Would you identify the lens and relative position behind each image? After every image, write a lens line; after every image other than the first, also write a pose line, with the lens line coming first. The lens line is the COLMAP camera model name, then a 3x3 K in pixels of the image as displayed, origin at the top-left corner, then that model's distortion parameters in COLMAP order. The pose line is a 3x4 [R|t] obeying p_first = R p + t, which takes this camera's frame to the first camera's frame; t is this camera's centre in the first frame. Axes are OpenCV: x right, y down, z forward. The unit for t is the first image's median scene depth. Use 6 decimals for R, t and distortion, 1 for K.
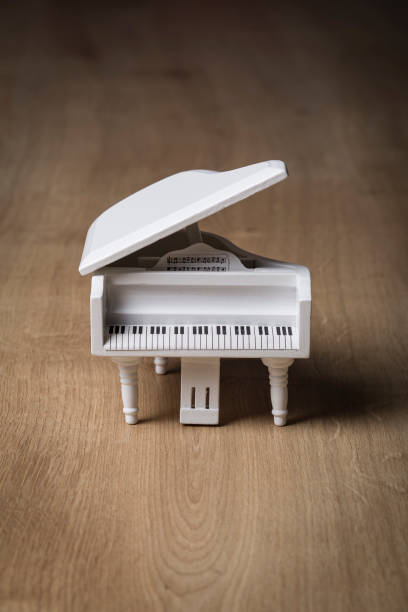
lens RADIAL K [[2083.7, 0, 204.0], [0, 2083.7, 306.0], [0, 0, 1]] dist [0.003817, -0.143655]
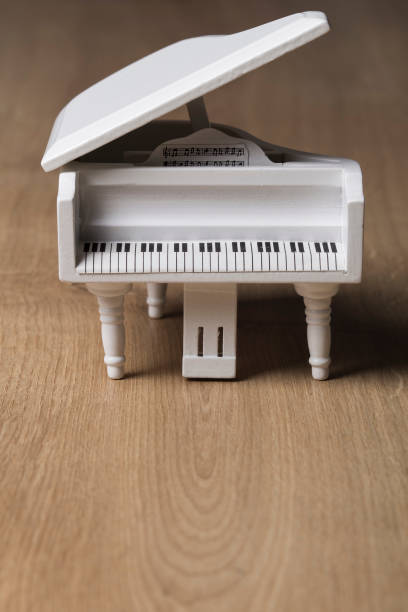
lens RADIAL K [[2280.0, 0, 204.0], [0, 2280.0, 306.0], [0, 0, 1]] dist [-0.022252, -0.048843]
pose [[0.999974, -0.007163, 0.000220, -0.004104], [0.007165, 0.999898, -0.012316, 0.041732], [-0.000131, 0.012317, 0.999924, 0.207963]]
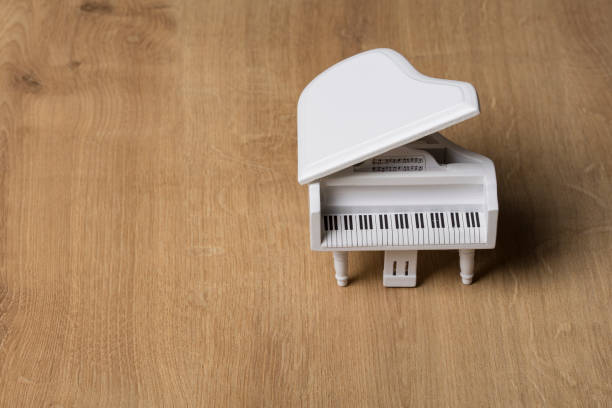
lens RADIAL K [[2083.7, 0, 306.0], [0, 2083.7, 204.0], [0, 0, 1]] dist [0.003817, -0.143655]
pose [[0.999677, -0.023511, 0.009689, -0.066799], [0.017849, 0.920138, 0.391186, -0.457803], [-0.018112, -0.390887, 0.920260, -0.077664]]
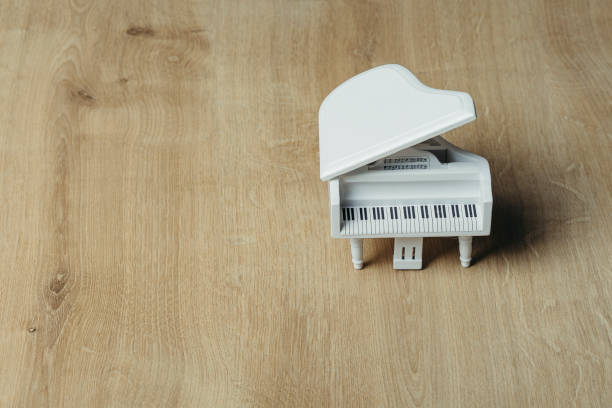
lens RADIAL K [[1931.5, 0, 306.0], [0, 1931.5, 204.0], [0, 0, 1]] dist [0.008487, 0.535547]
pose [[0.999531, -0.029480, 0.008292, -0.079713], [0.024050, 0.923258, 0.383428, -0.480415], [-0.018959, -0.383048, 0.923534, -0.167037]]
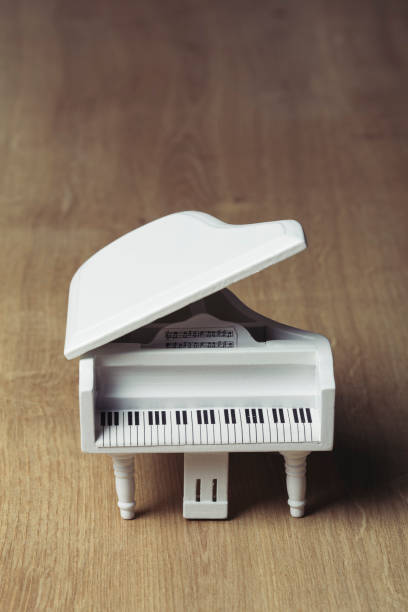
lens RADIAL K [[2083.7, 0, 204.0], [0, 2083.7, 306.0], [0, 0, 1]] dist [0.003817, -0.143655]
pose [[0.999373, -0.019642, 0.029465, -0.027127], [0.015709, 0.991621, 0.128224, -0.145244], [-0.031737, -0.127680, 0.991307, 0.145576]]
